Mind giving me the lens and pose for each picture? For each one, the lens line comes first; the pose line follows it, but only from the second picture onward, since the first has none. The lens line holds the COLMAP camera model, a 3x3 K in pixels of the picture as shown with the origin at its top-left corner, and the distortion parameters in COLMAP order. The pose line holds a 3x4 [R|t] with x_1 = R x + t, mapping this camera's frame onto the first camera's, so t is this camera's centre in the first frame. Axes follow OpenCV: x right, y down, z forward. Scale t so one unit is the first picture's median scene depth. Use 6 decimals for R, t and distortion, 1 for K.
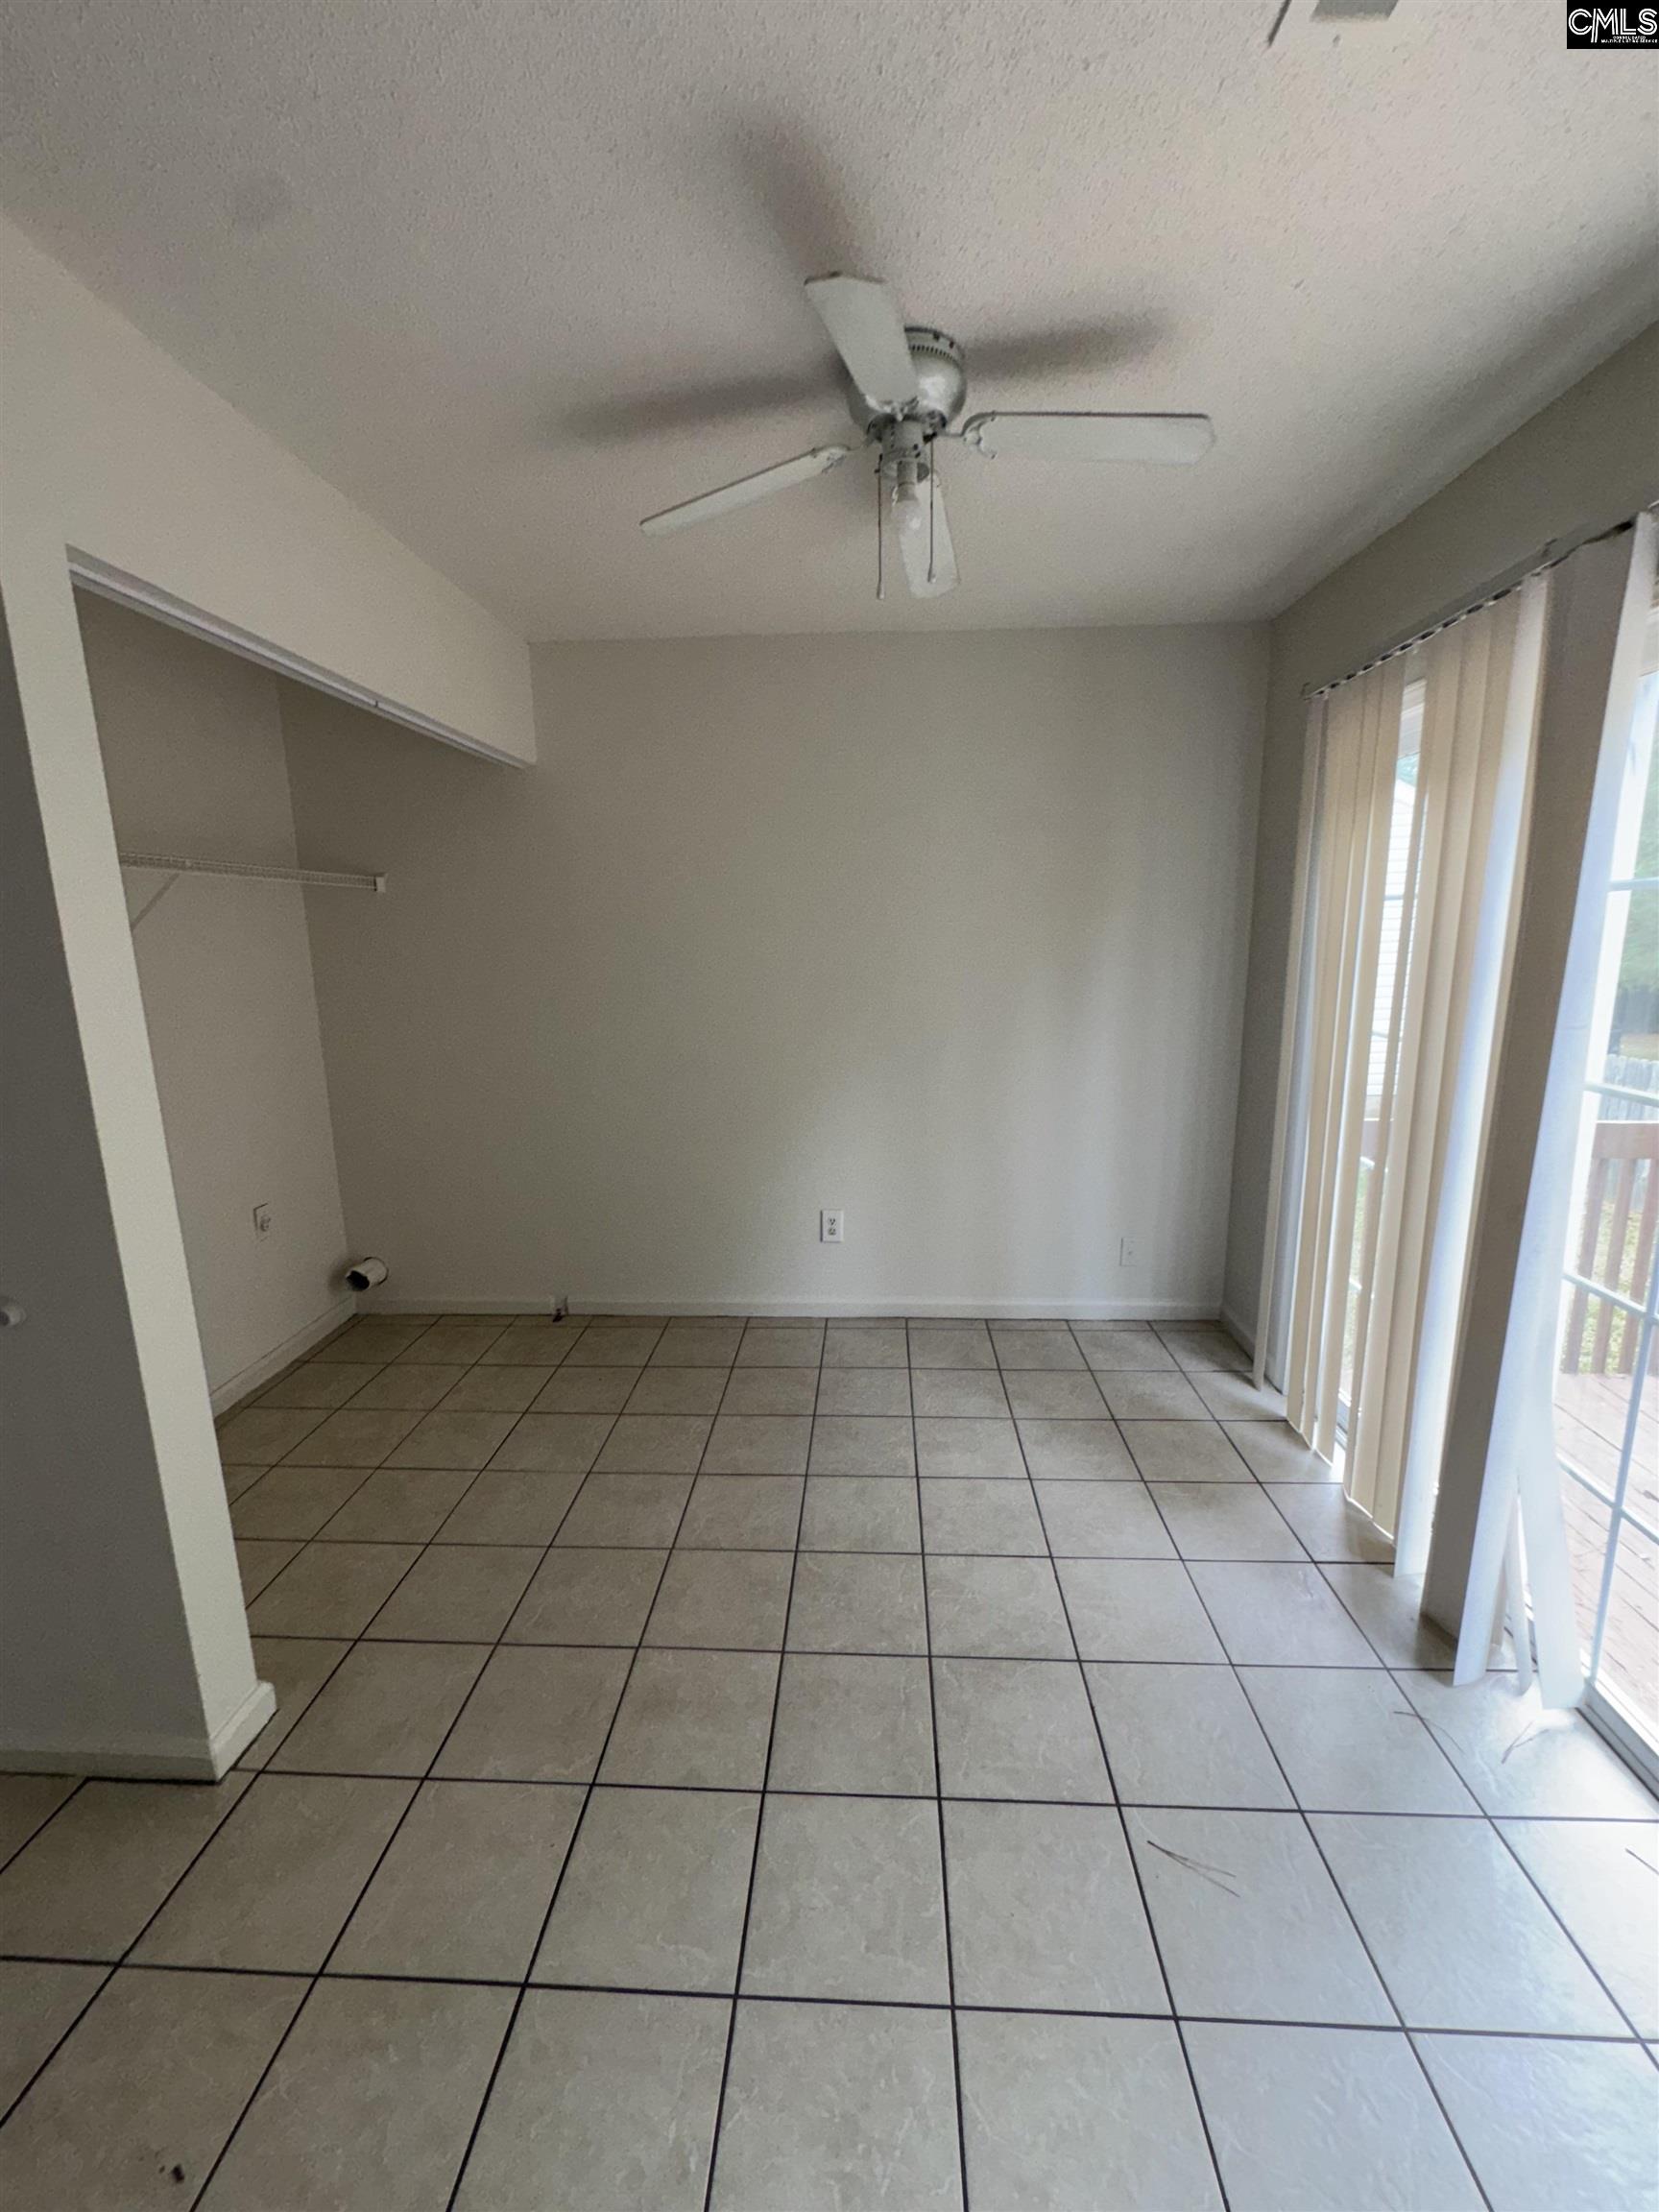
lens RADIAL K [[887.7, 0, 829.5], [0, 887.7, 1106.0], [0, 0, 1]] dist [-0.003869, 0.000478]
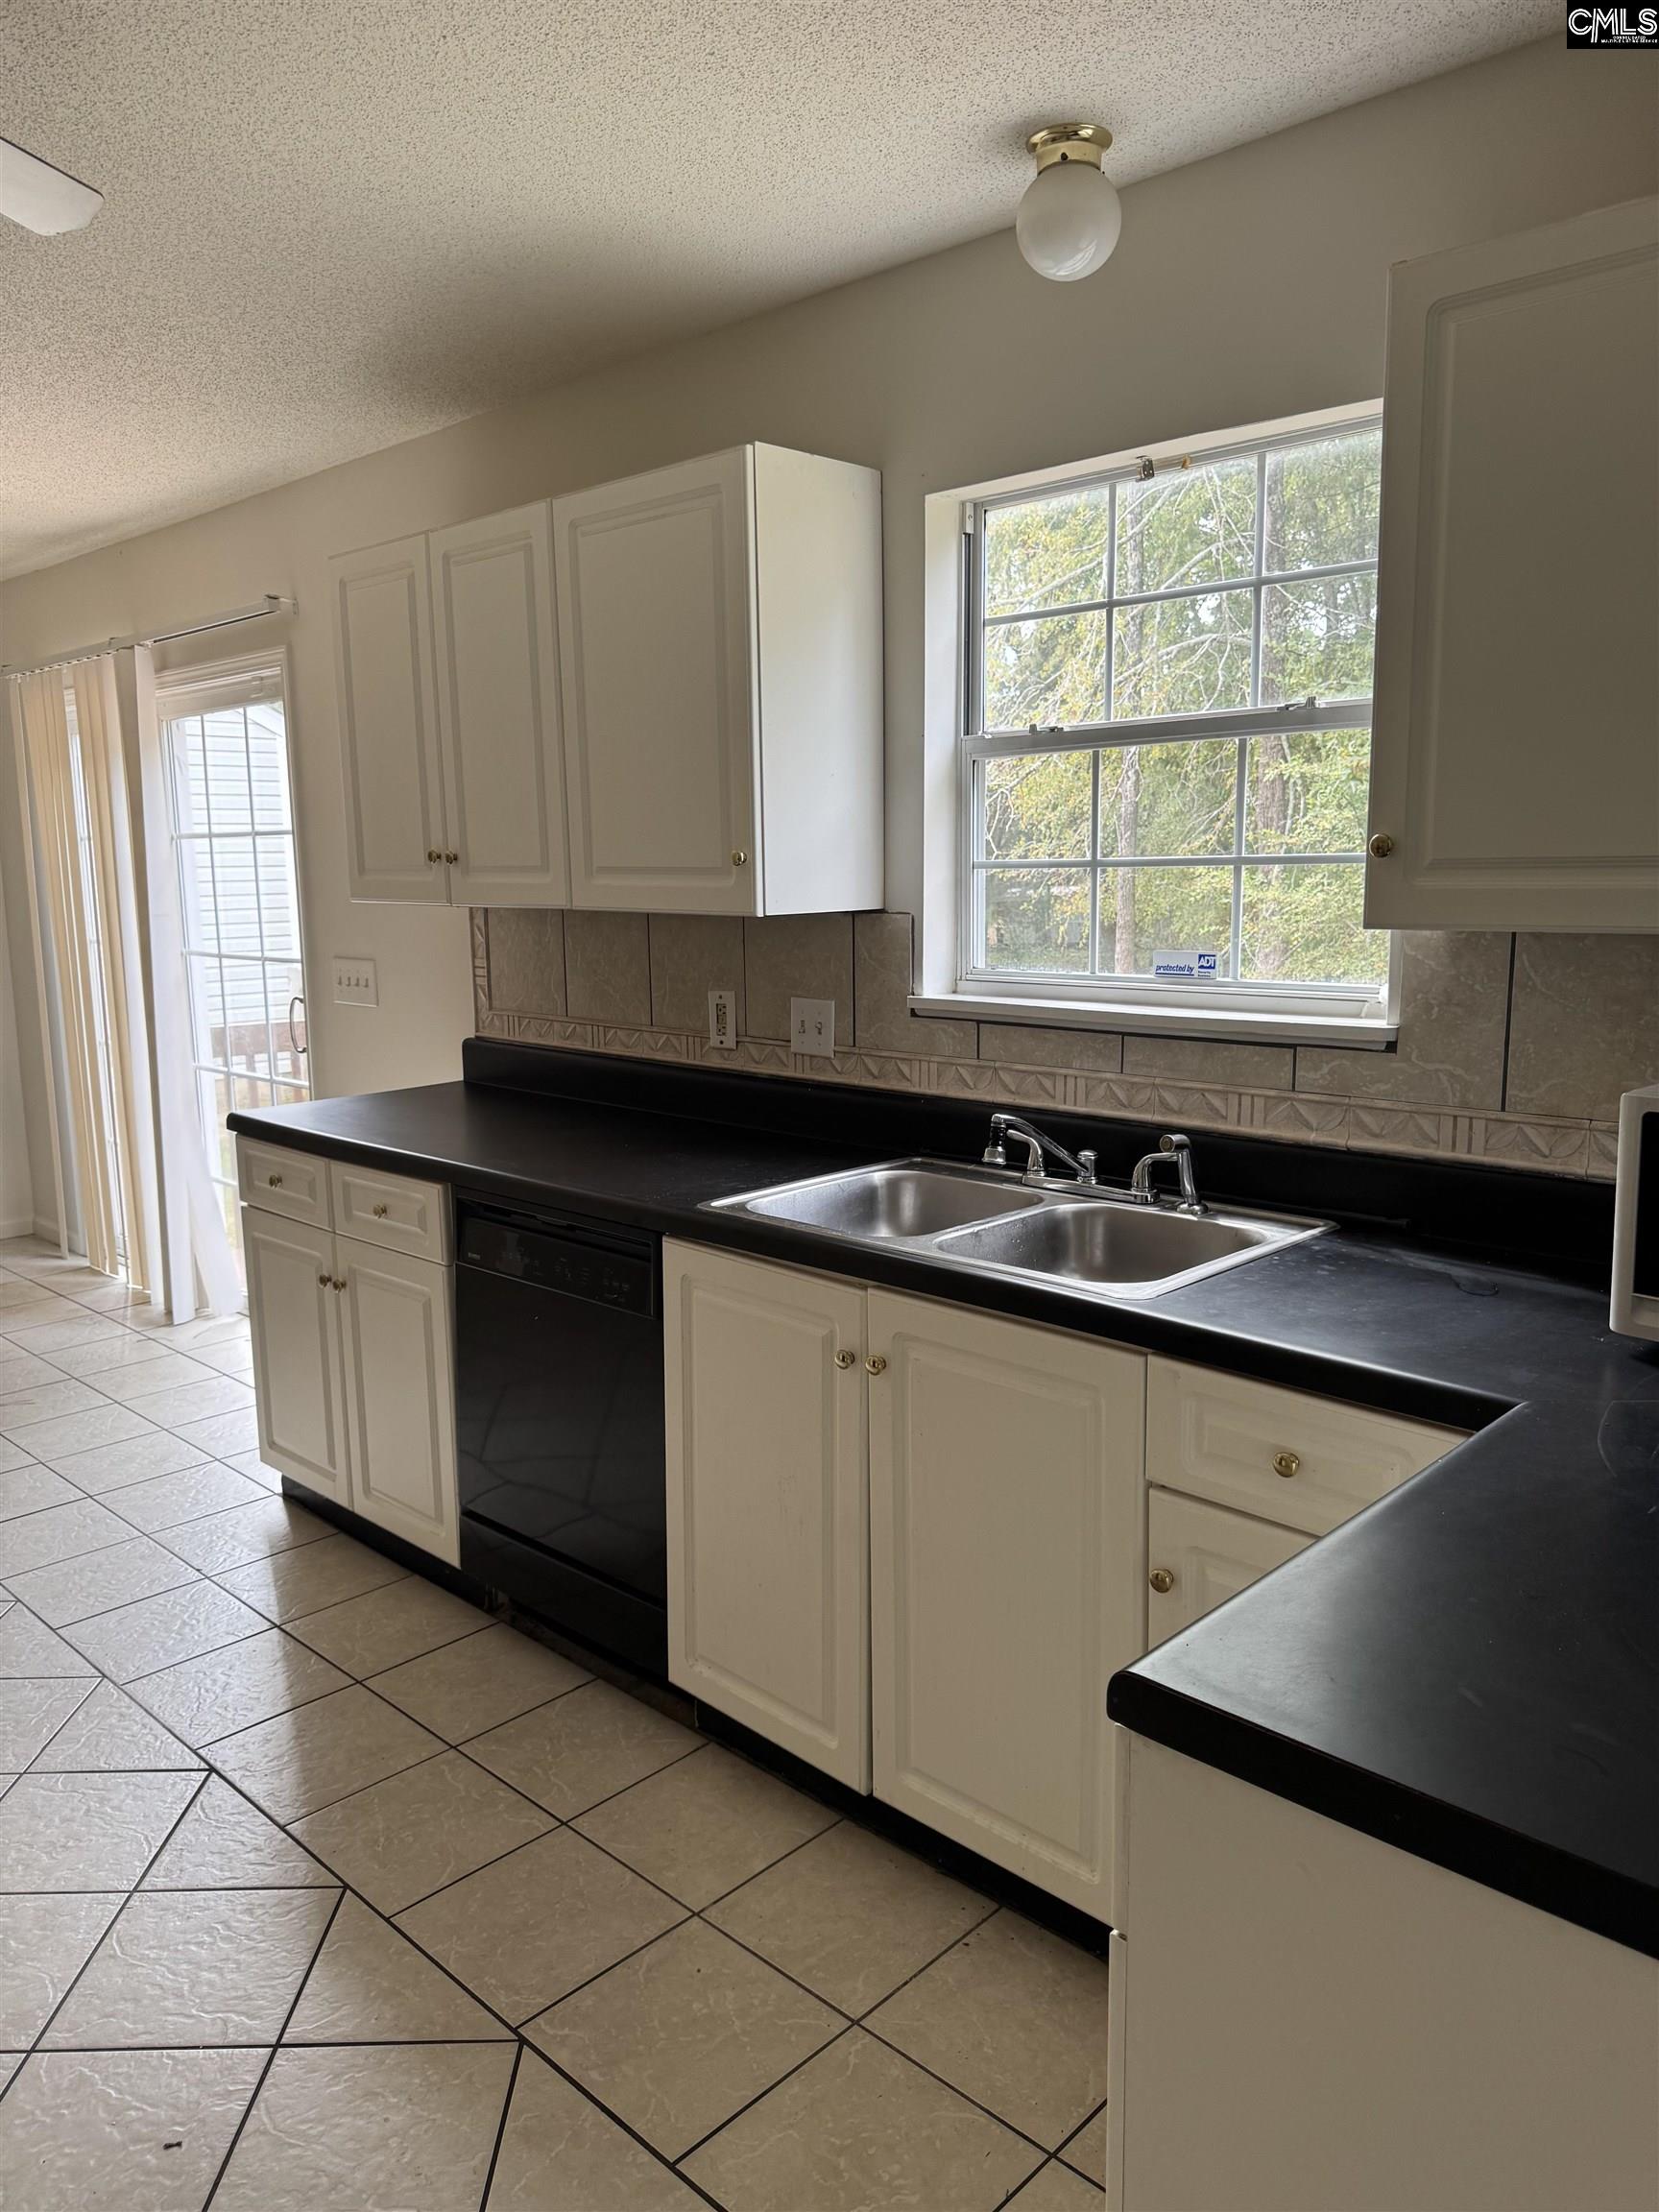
lens RADIAL K [[1560.2, 0, 836.2], [0, 1560.2, 1121.5], [0, 0, 1]] dist [0.074798, -0.078832]
pose [[0.655709, -0.115148, 0.746181, -0.467325], [0.146742, 0.988892, 0.023652, 0.298371], [-0.740616, 0.093987, 0.665323, -1.404234]]
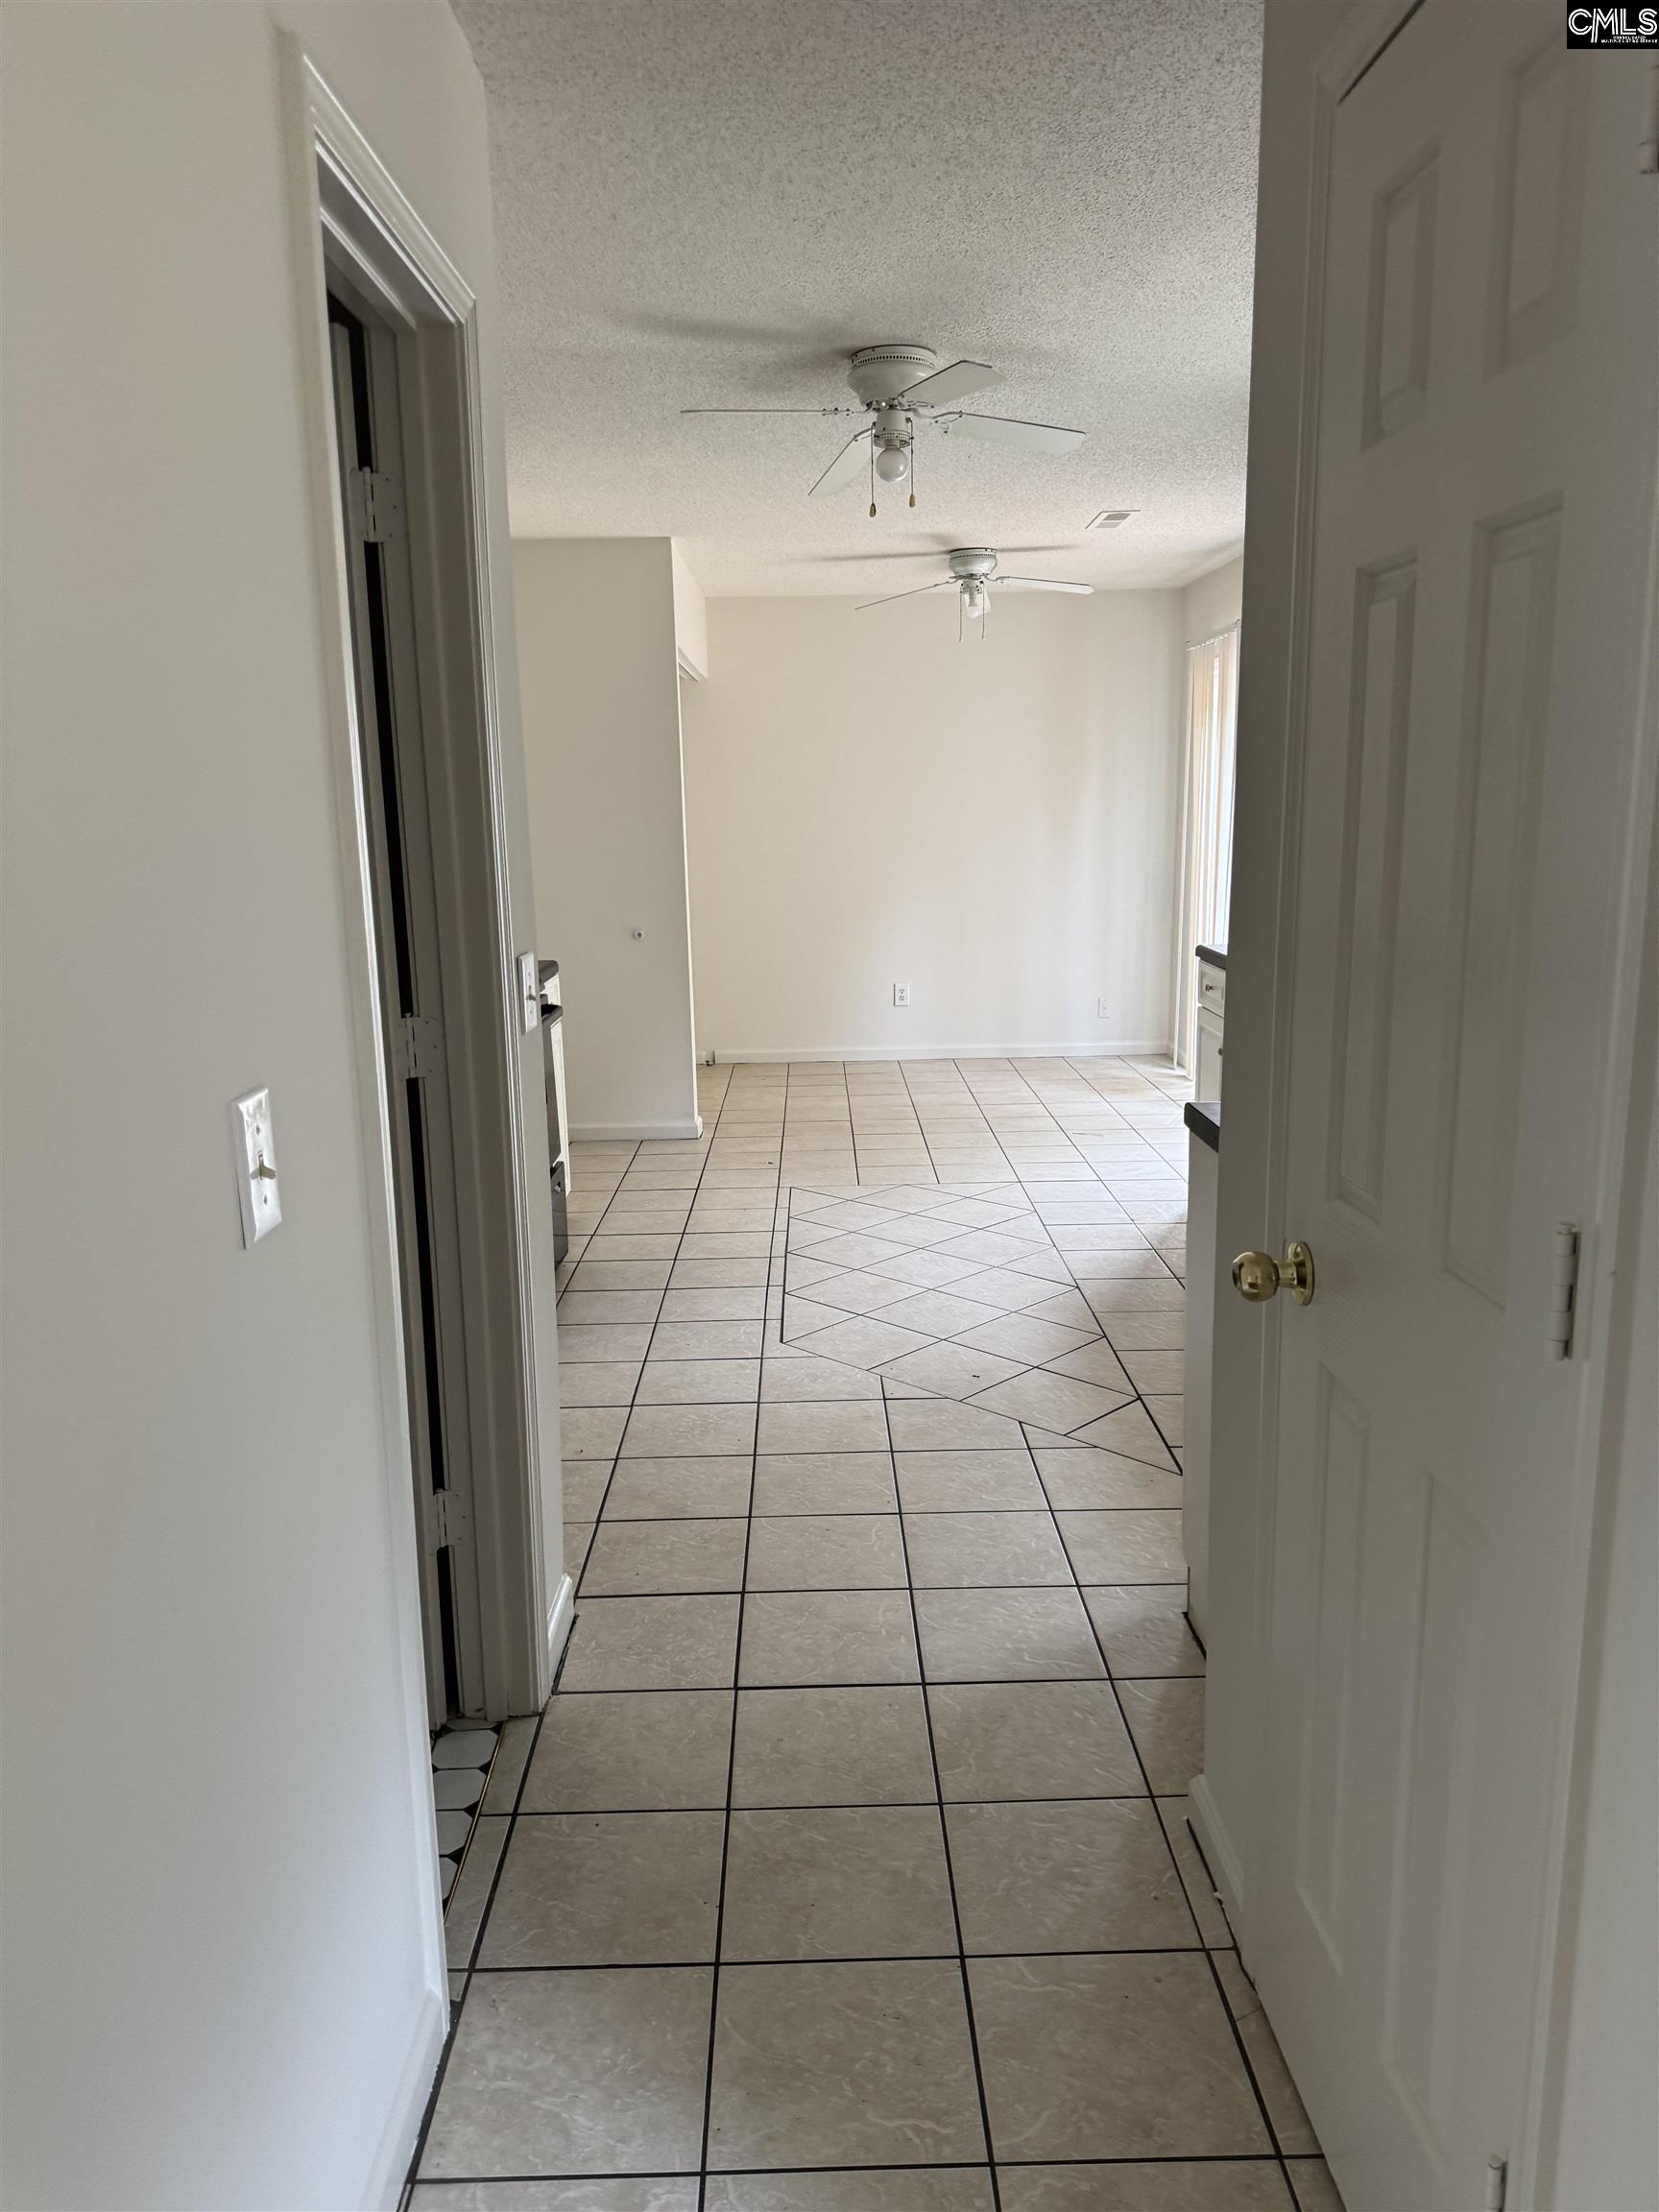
lens RADIAL K [[1562.4, 0, 838.2], [0, 1562.4, 1117.2], [0, 0, 1]] dist [0.138559, -0.000913]
pose [[0.997261, -0.014512, 0.072528, -0.428033], [0.014418, 0.999894, 0.001815, 0.488119], [-0.072547, -0.000764, 0.997365, -2.285097]]
